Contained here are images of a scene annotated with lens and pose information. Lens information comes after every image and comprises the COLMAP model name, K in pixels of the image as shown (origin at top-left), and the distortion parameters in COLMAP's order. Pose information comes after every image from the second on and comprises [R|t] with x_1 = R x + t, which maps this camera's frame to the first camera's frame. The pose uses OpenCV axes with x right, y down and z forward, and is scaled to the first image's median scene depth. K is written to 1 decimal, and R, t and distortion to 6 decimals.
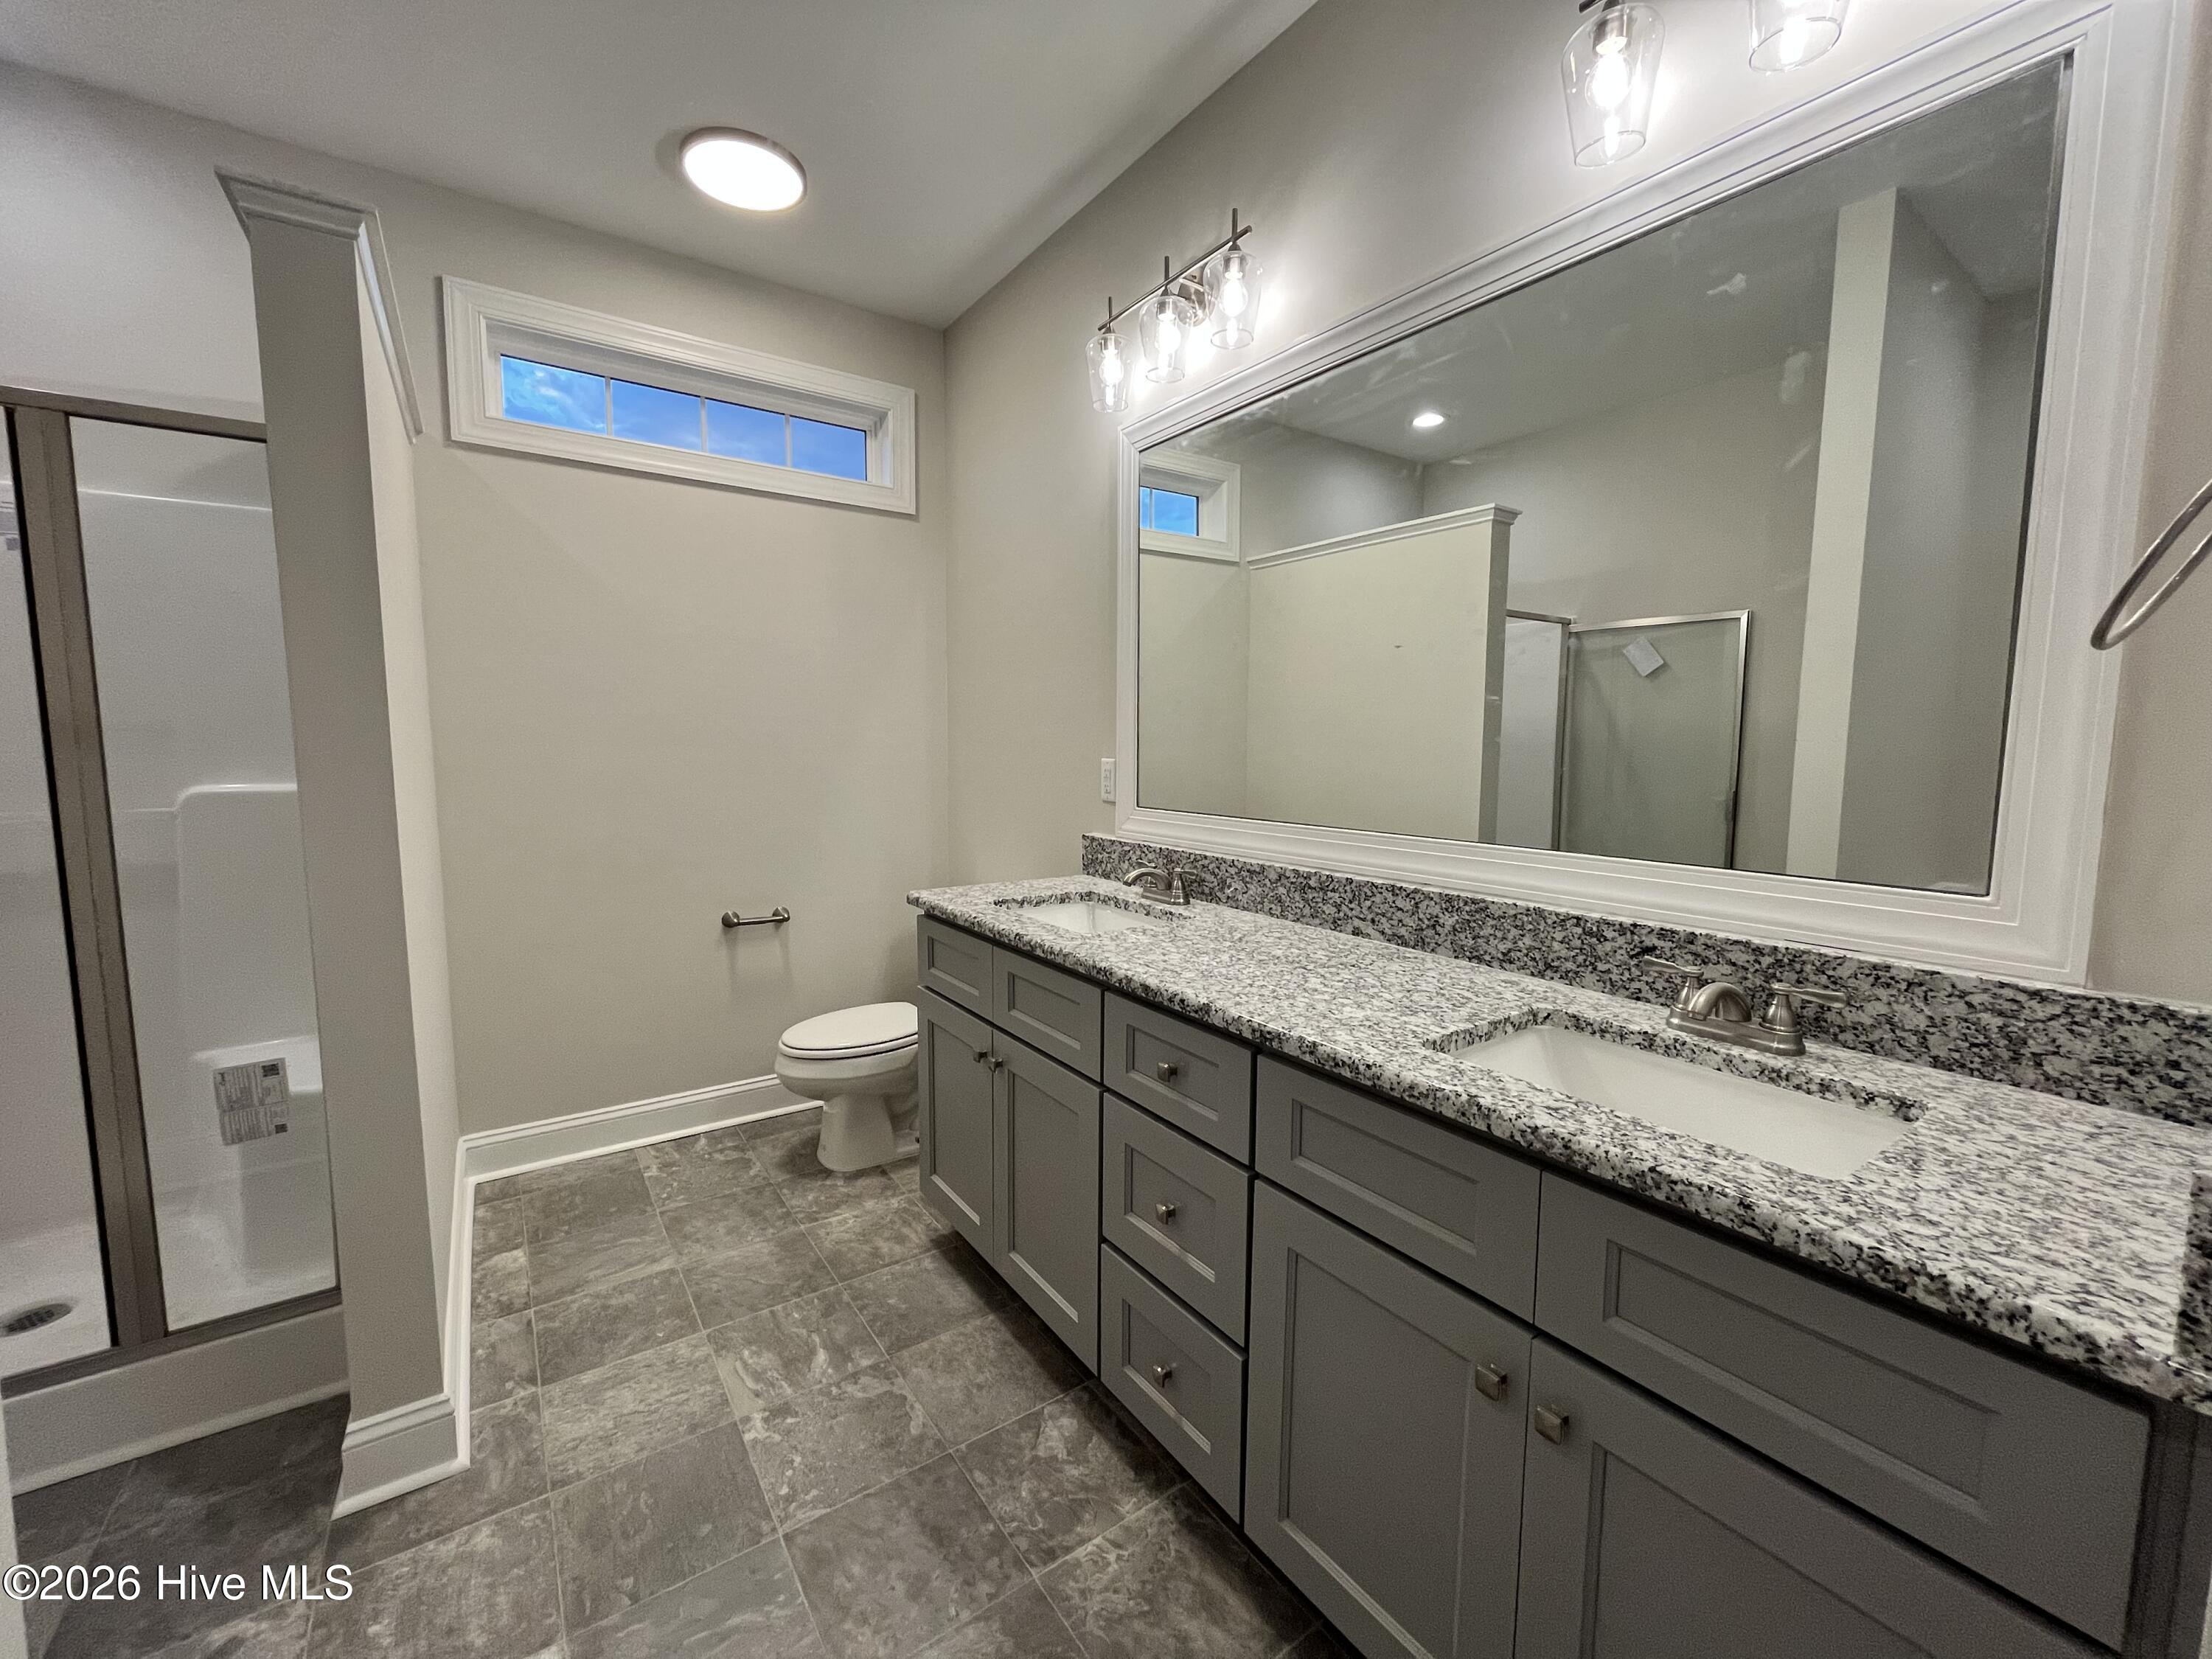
lens RADIAL K [[887.6, 0, 1104.5], [0, 887.6, 826.7], [0, 0, 1]] dist [-0.002757, 0.000216]
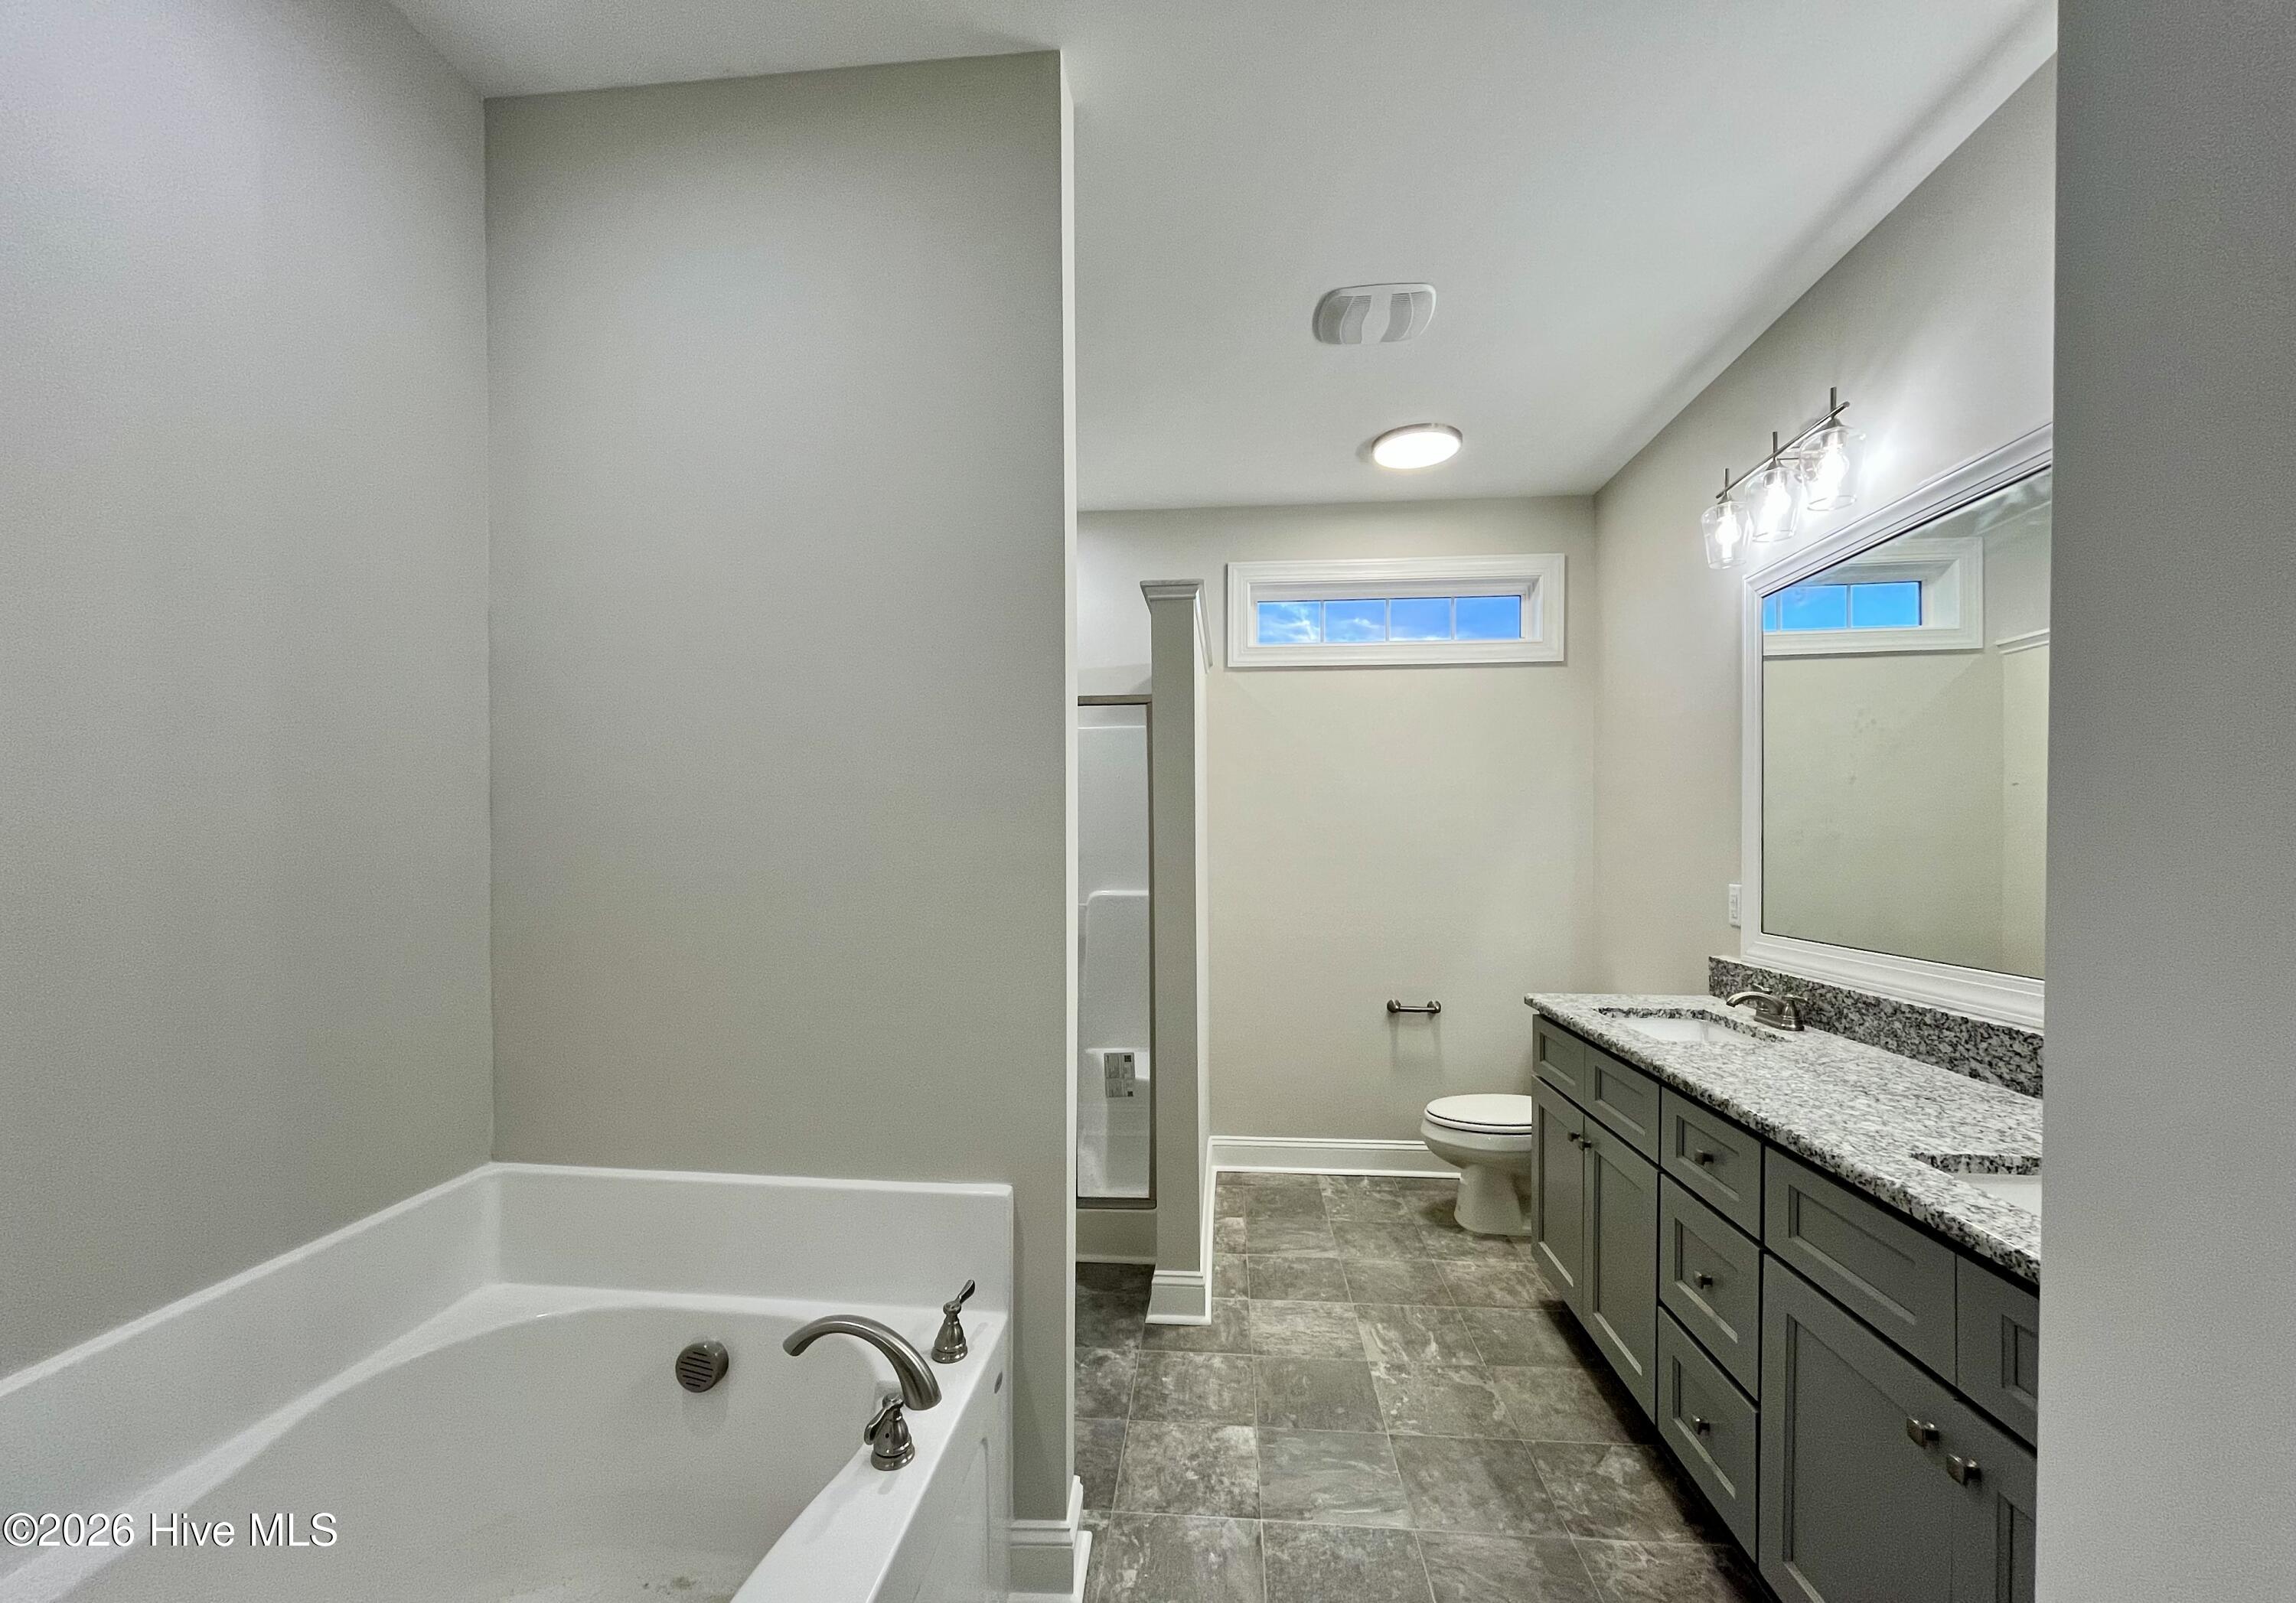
lens RADIAL K [[920.6, 0, 1149.6], [0, 920.6, 854.2], [0, 0, 1]] dist [-0.000698, -0.000160]
pose [[0.768025, -0.001314, -0.640419, 0.222600], [-0.052922, 0.996447, -0.065512, -0.007316], [0.638230, 0.084207, 0.765227, -0.349518]]
